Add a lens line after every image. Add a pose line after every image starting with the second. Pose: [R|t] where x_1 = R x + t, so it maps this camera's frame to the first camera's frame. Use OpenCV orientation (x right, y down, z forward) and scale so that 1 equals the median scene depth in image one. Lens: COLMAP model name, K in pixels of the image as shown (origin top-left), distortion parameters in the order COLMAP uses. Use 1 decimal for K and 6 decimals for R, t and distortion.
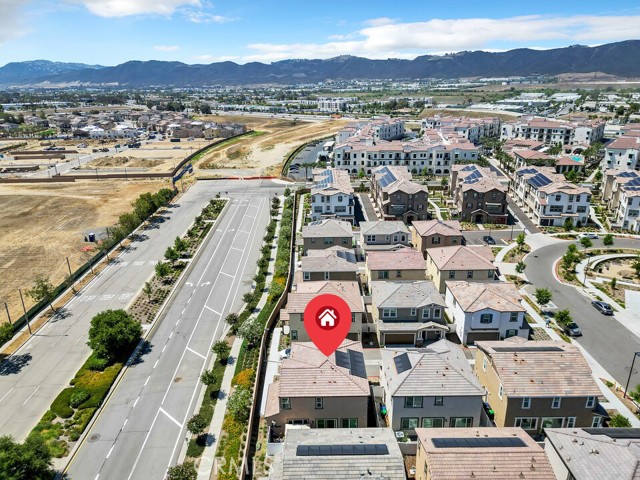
lens RADIAL K [[461.9, 0, 320.0], [0, 461.9, 240.0], [0, 0, 1]] dist [0.058910, -0.094005]
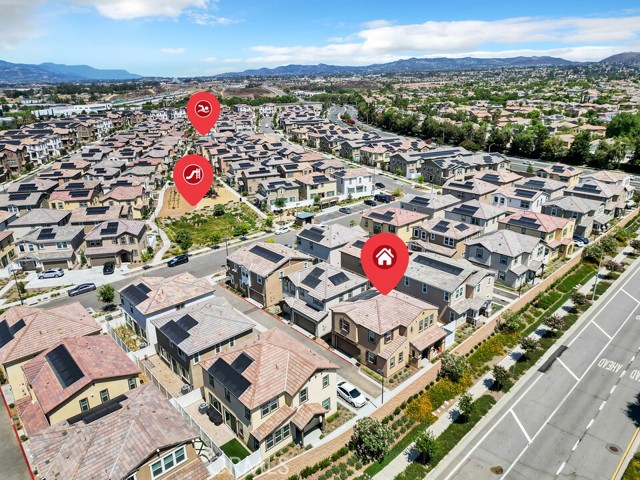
lens RADIAL K [[445.2, 0, 320.0], [0, 445.2, 240.0], [0, 0, 1]] dist [0.074456, -0.081114]
pose [[-0.668648, -0.223550, 0.709179, -0.496193], [0.274332, 0.812292, 0.514707, -0.365763], [-0.691124, 0.538708, -0.481810, 1.239918]]
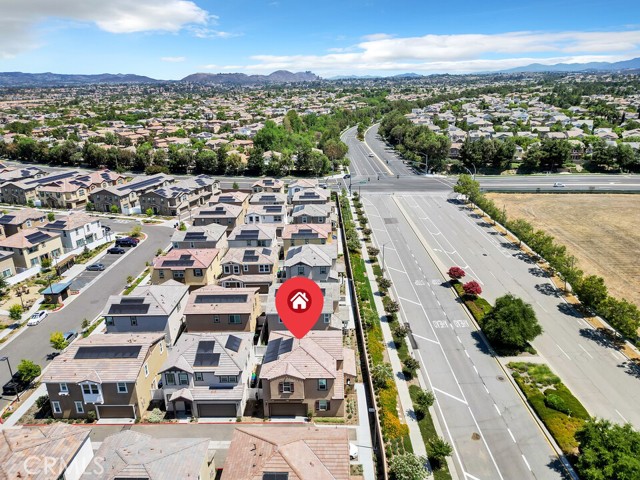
lens RADIAL K [[445.2, 0, 320.0], [0, 445.2, 240.0], [0, 0, 1]] dist [0.074456, -0.081114]
pose [[-0.998669, 0.029985, 0.041955, -0.066660], [0.049527, 0.784345, 0.618345, -0.462962], [-0.014366, 0.619600, -0.784786, 1.337335]]
